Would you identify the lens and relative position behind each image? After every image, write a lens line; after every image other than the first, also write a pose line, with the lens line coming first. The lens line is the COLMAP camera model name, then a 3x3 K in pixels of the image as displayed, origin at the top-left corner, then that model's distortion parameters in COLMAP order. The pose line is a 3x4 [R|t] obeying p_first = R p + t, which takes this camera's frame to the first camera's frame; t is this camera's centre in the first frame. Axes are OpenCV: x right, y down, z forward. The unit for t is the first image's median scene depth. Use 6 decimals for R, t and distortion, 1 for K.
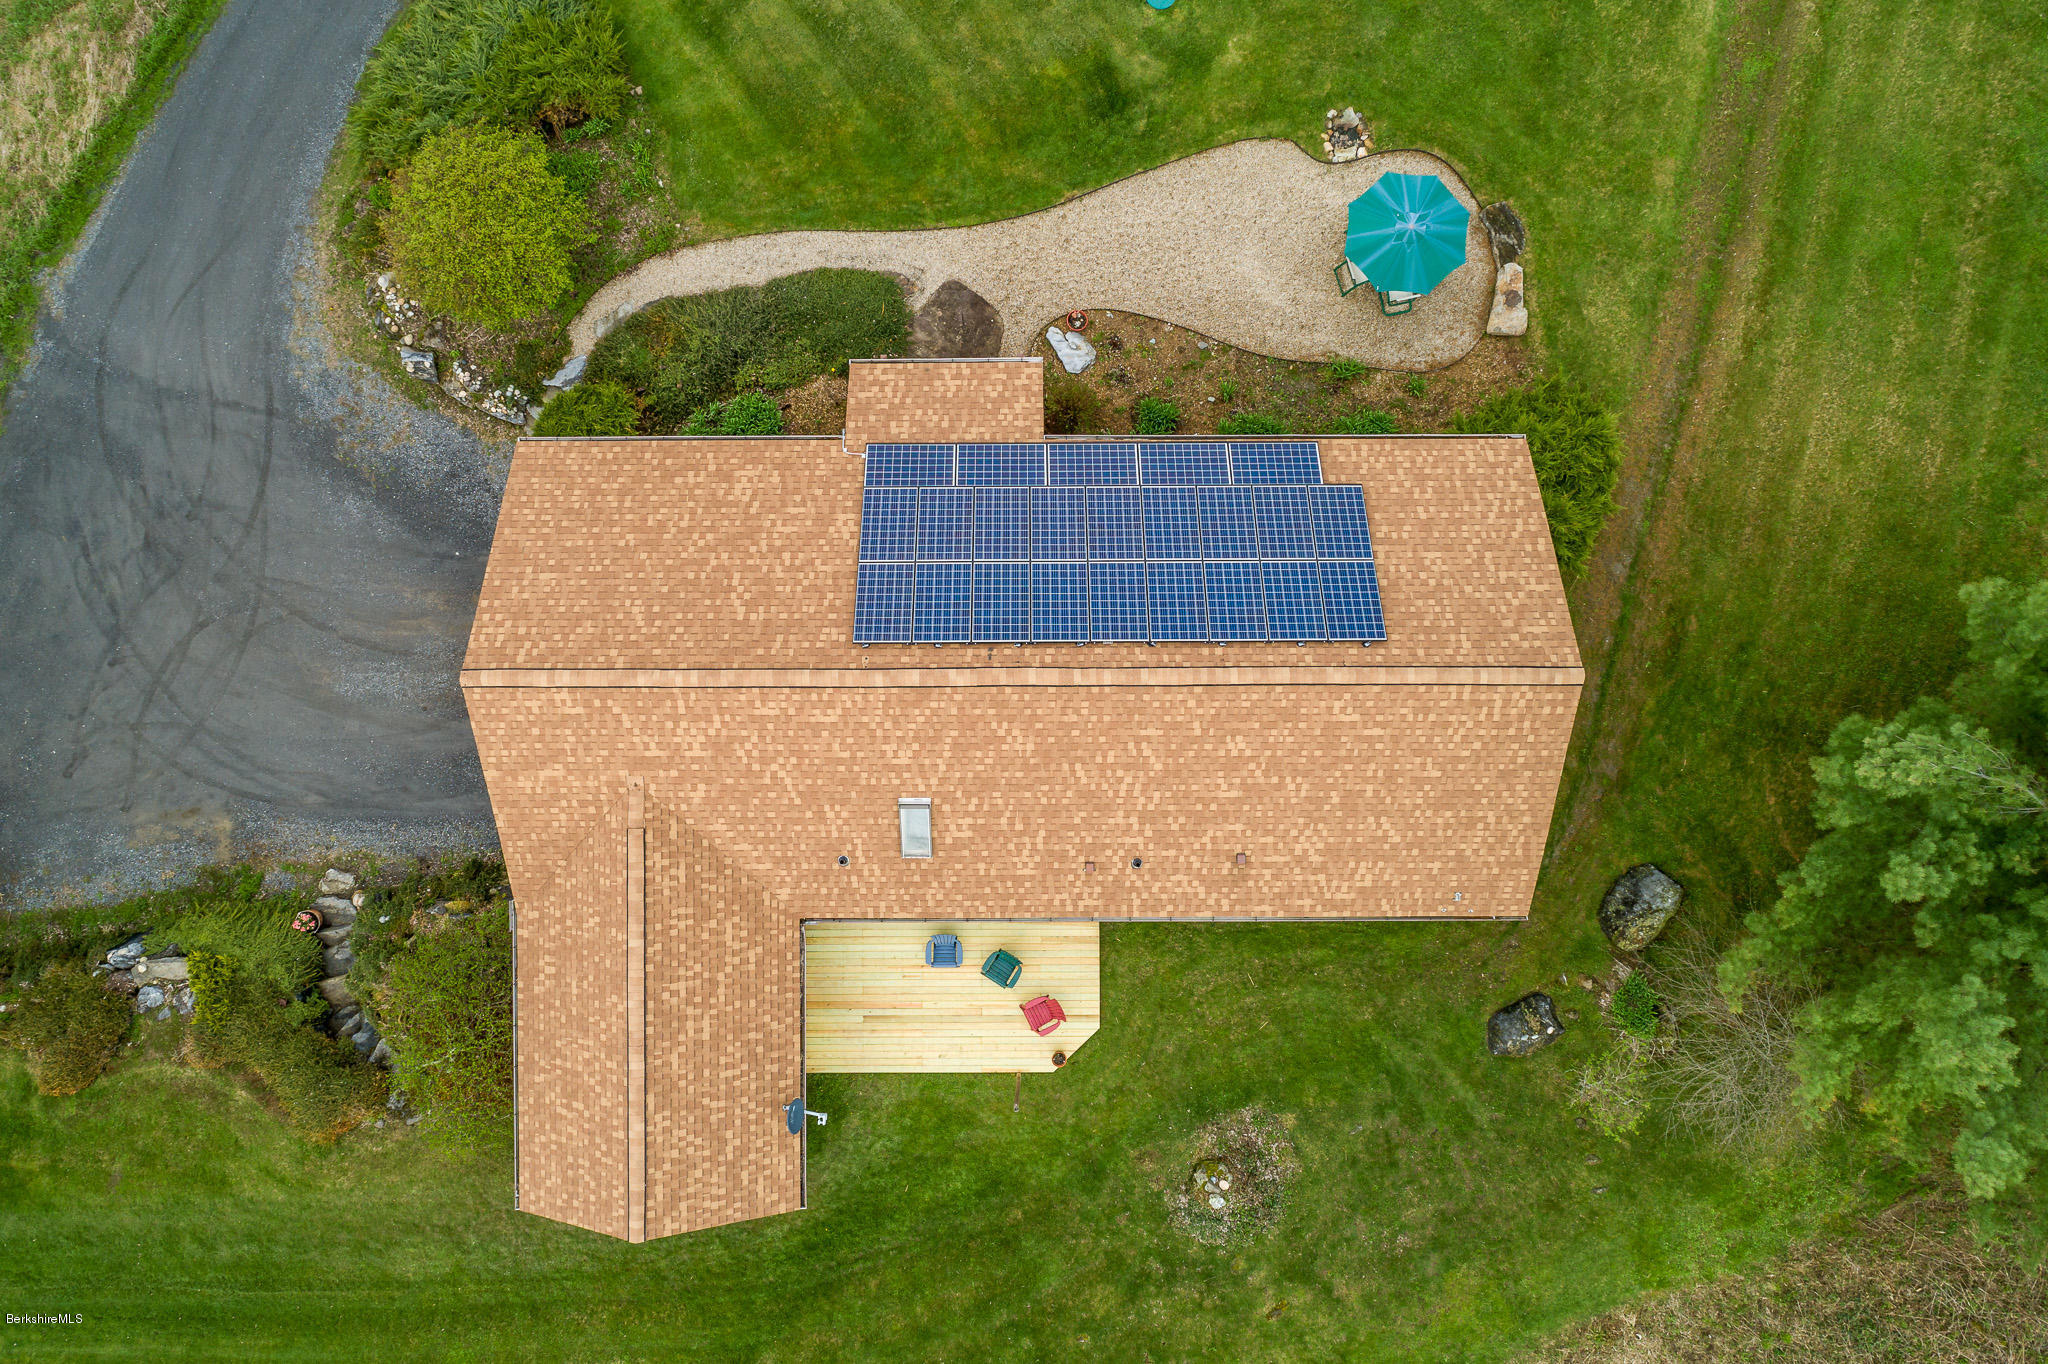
lens RADIAL K [[1370.1, 0, 1024.0], [0, 1370.1, 682.0], [0, 0, 1]] dist [-0.002524, 0.007219]
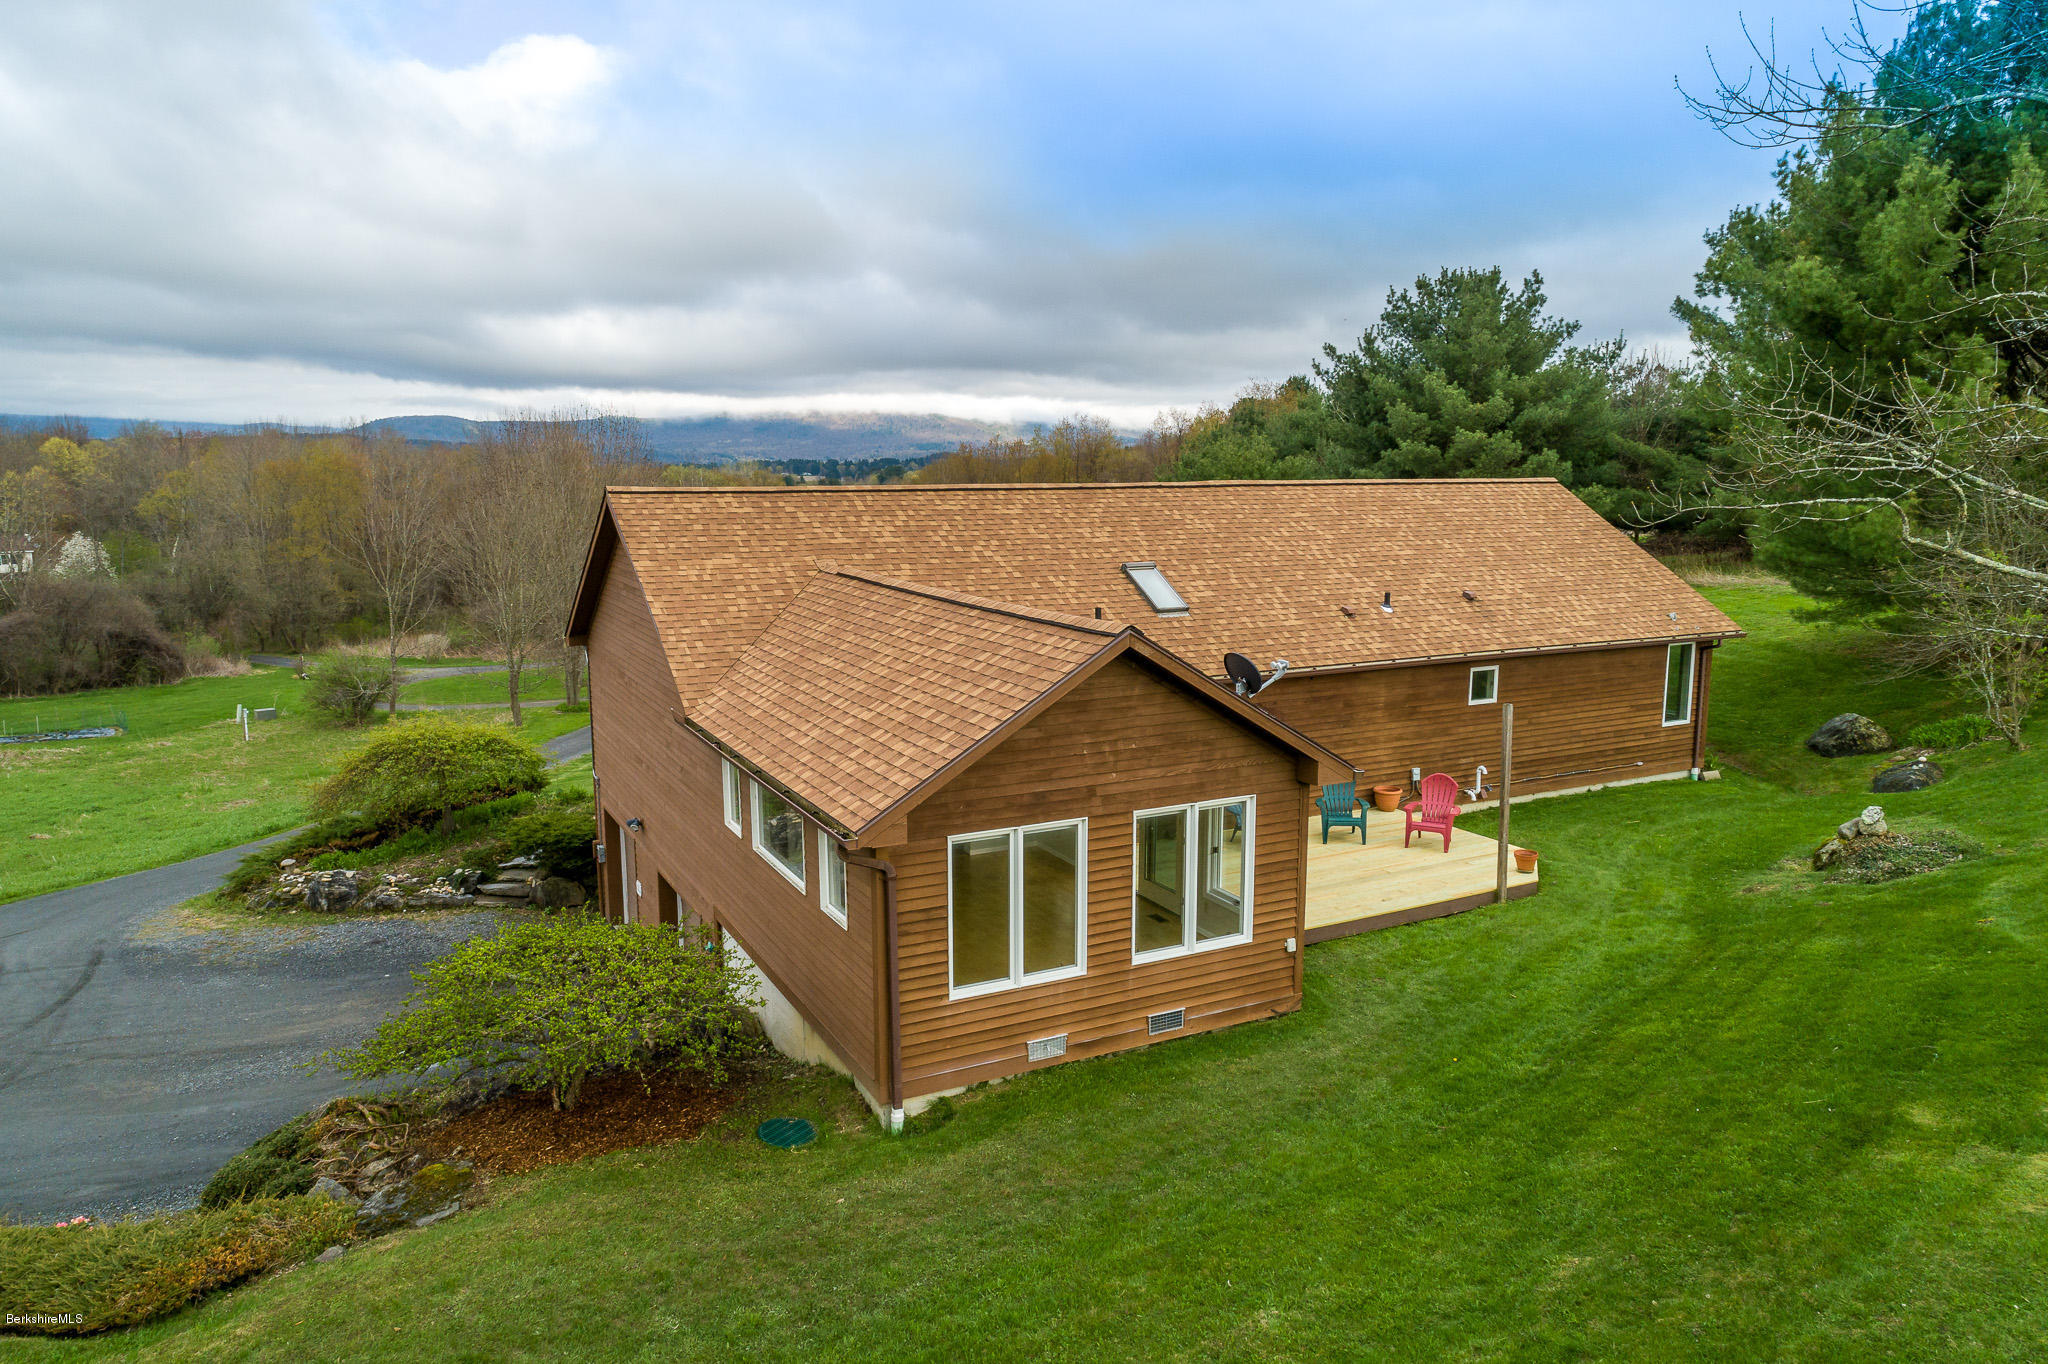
lens RADIAL K [[1370.1, 0, 1024.0], [0, 1370.1, 682.0], [0, 0, 1]] dist [-0.002524, 0.007219]
pose [[0.890213, -0.072861, 0.449681, -0.557940], [0.455541, 0.138141, -0.879431, 0.856519], [0.001957, 0.987729, 0.156166, 0.964545]]
